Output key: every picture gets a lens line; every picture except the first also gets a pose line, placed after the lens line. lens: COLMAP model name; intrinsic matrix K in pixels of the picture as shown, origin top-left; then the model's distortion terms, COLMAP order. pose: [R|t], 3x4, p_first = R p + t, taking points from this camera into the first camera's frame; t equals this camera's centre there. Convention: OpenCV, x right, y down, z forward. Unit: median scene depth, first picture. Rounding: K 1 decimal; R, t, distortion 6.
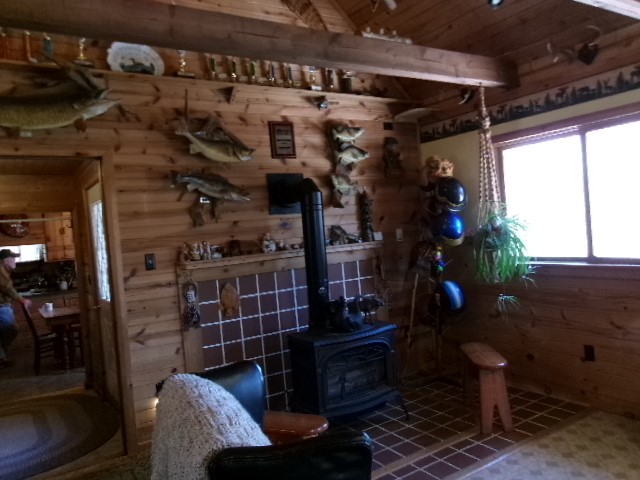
lens RADIAL K [[503.9, 0, 320.4], [0, 503.9, 240.1], [0, 0, 1]] dist [-0.008014, 0.005665]
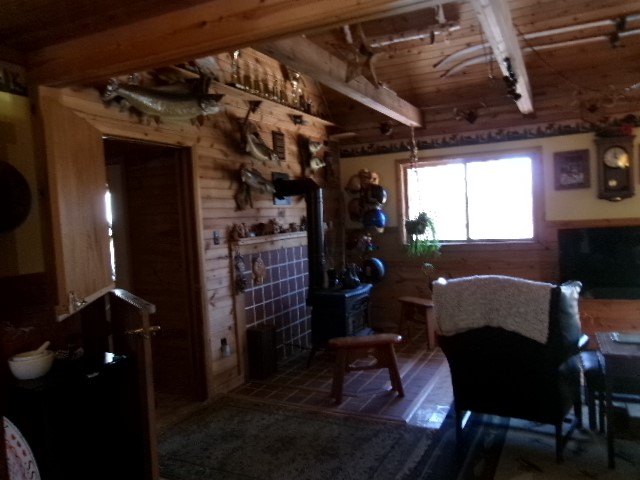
lens RADIAL K [[503.9, 0, 320.4], [0, 503.9, 240.1], [0, 0, 1]] dist [-0.008014, 0.005665]
pose [[0.853125, 0.012400, 0.521560, -0.695413], [-0.005490, 0.999876, -0.014792, 0.060106], [-0.521678, 0.009756, 0.853086, -0.145644]]
